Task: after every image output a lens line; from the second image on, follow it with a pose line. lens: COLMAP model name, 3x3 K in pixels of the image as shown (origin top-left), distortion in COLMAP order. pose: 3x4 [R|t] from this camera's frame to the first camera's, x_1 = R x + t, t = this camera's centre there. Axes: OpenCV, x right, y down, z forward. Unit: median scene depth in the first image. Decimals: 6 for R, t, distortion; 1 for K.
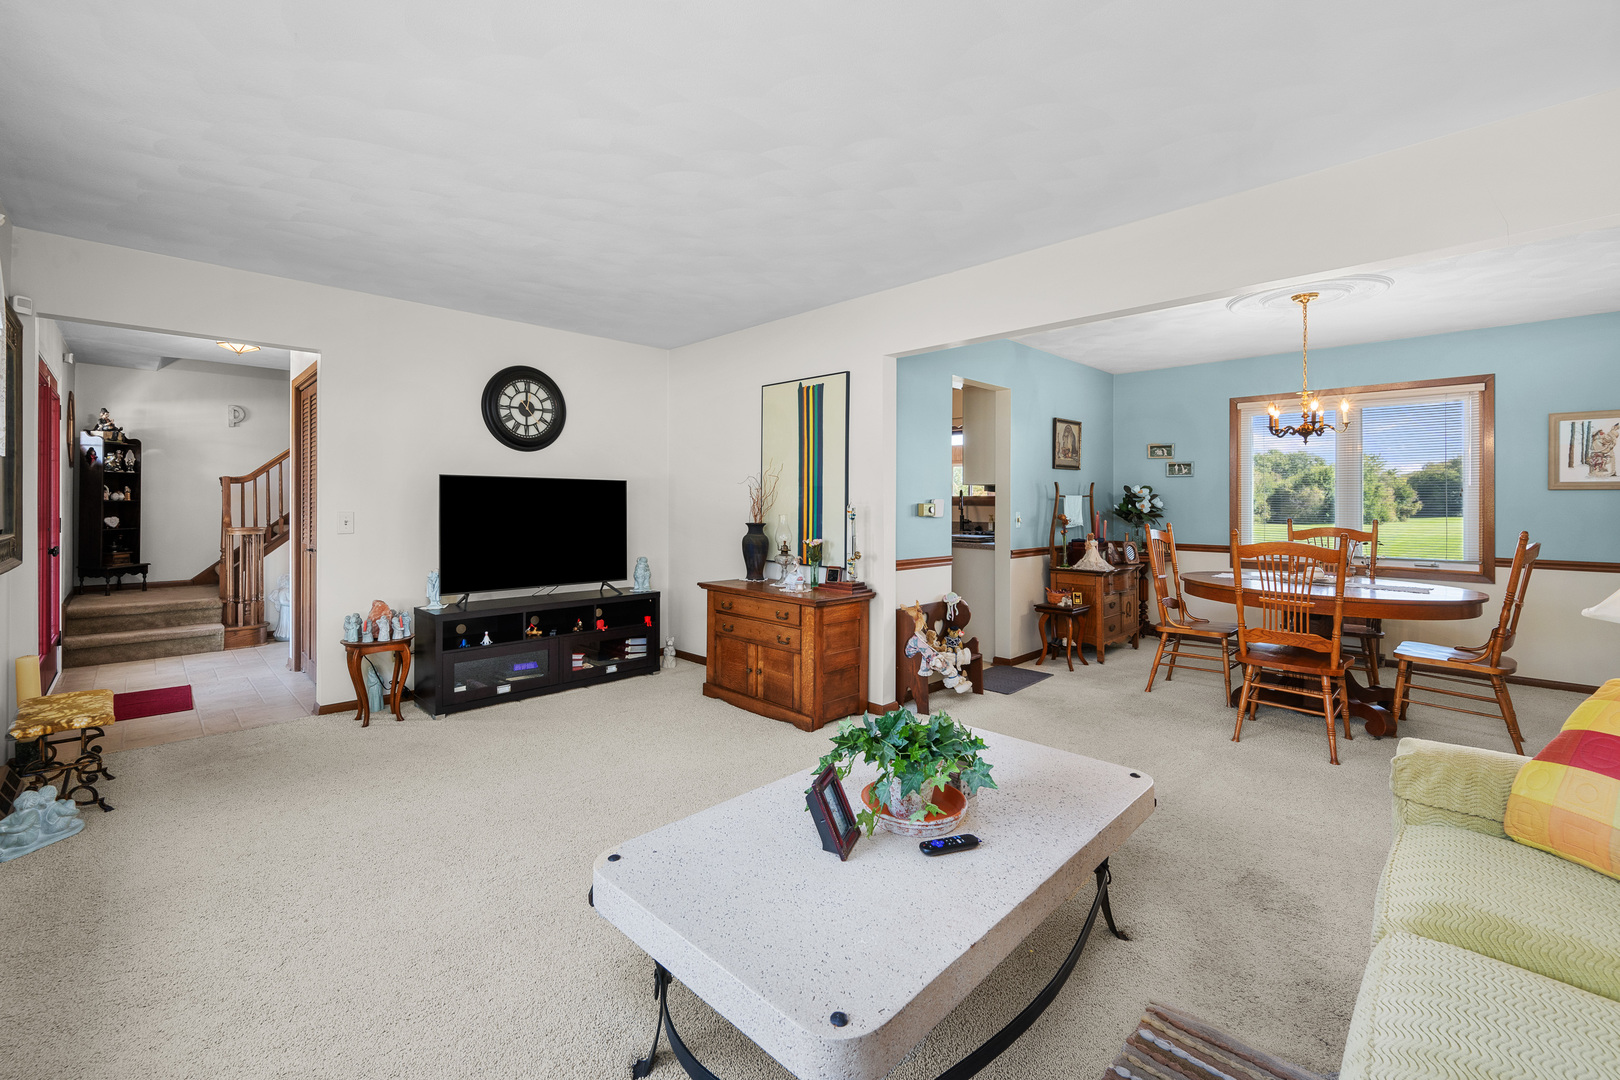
lens RADIAL K [[674.5, 0, 776.8], [0, 674.5, 501.8], [0, 0, 1]] dist [-0.001489, -0.000397]
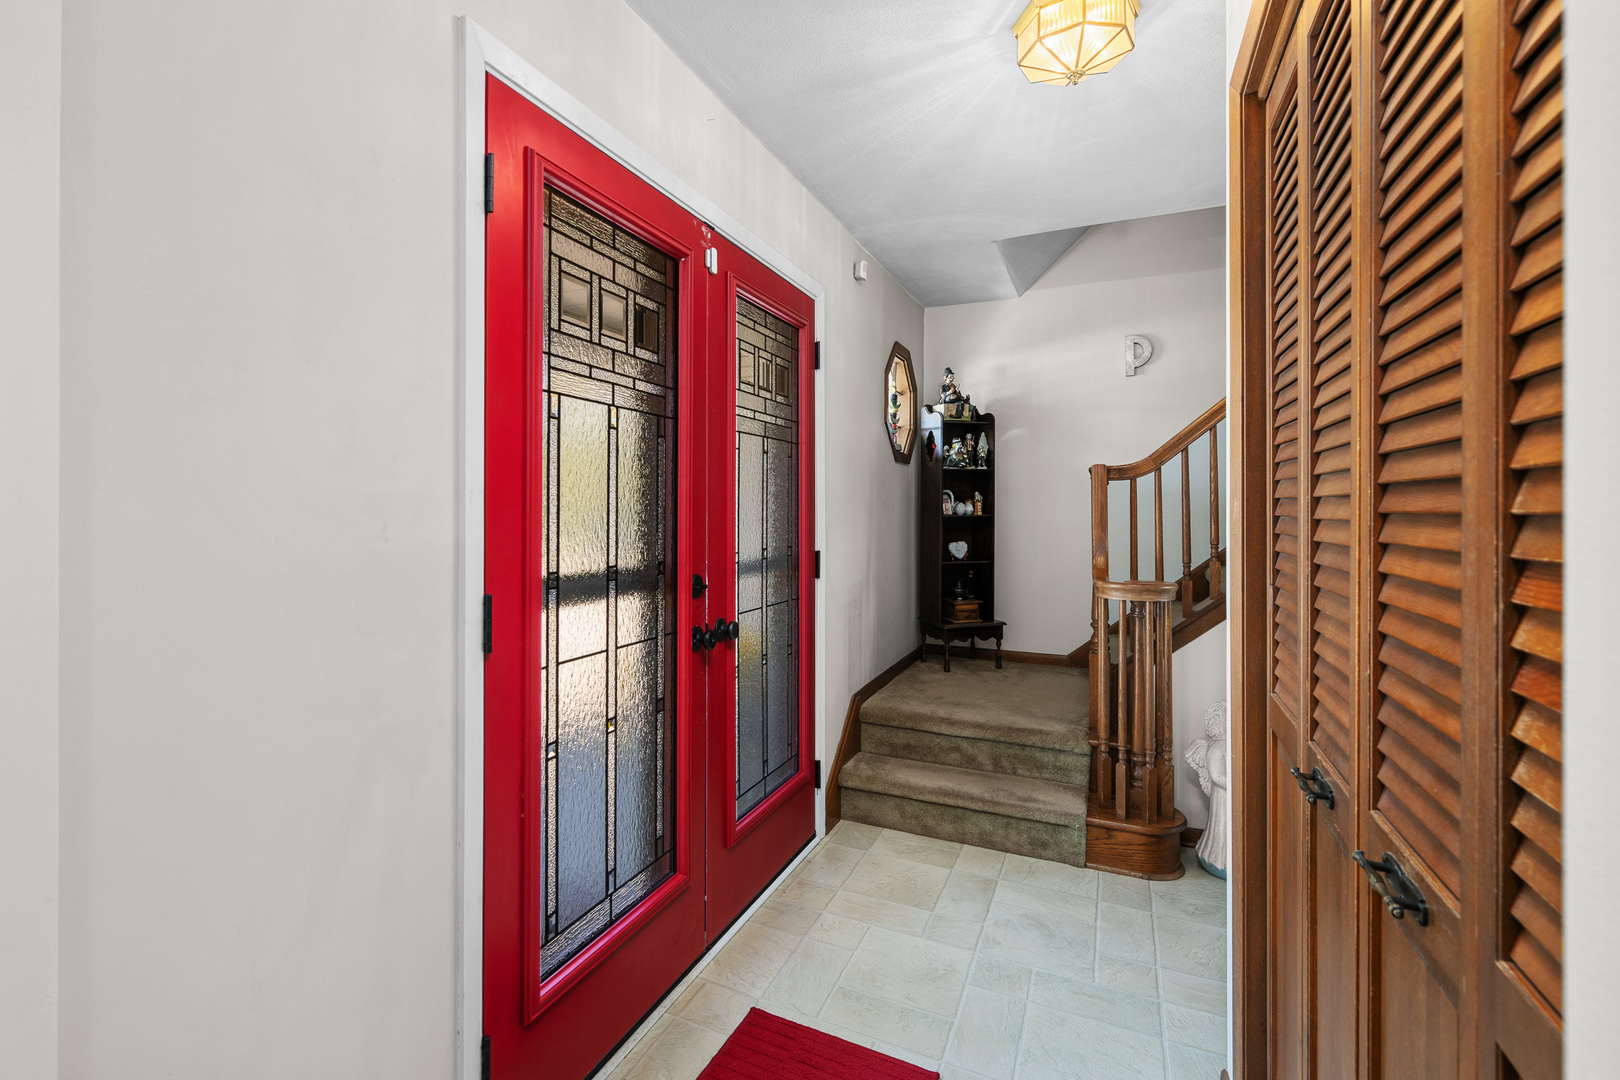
lens RADIAL K [[739.1, 0, 755.3], [0, 739.1, 510.9], [0, 0, 1]] dist [-0.003023, 0.000077]
pose [[0.357530, 0.002221, -0.933899, -0.410571], [0.001088, 0.999996, 0.002795, -0.007677], [0.933901, -0.002015, 0.357526, 0.571677]]
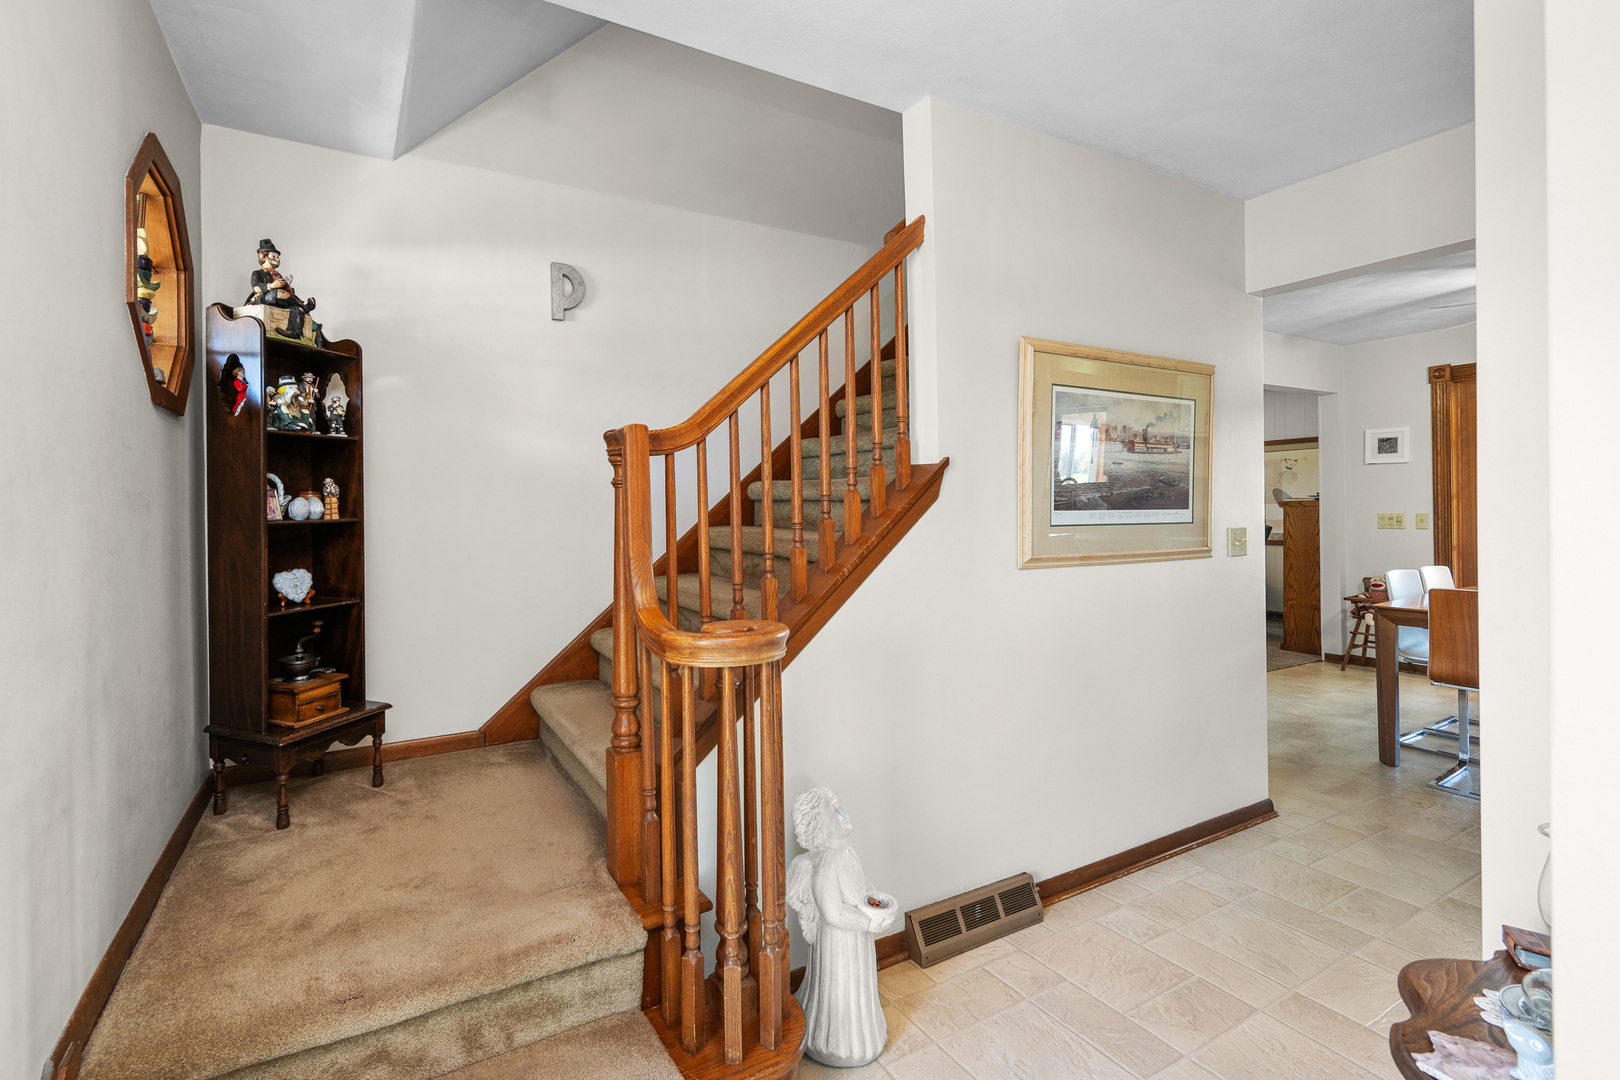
lens RADIAL K [[739.1, 0, 755.3], [0, 739.1, 510.9], [0, 0, 1]] dist [-0.003023, 0.000077]
pose [[0.964161, -0.011197, -0.265080, -0.659221], [0.013527, 0.999884, 0.006966, -0.005994], [0.264971, -0.010302, 0.964201, 0.697219]]
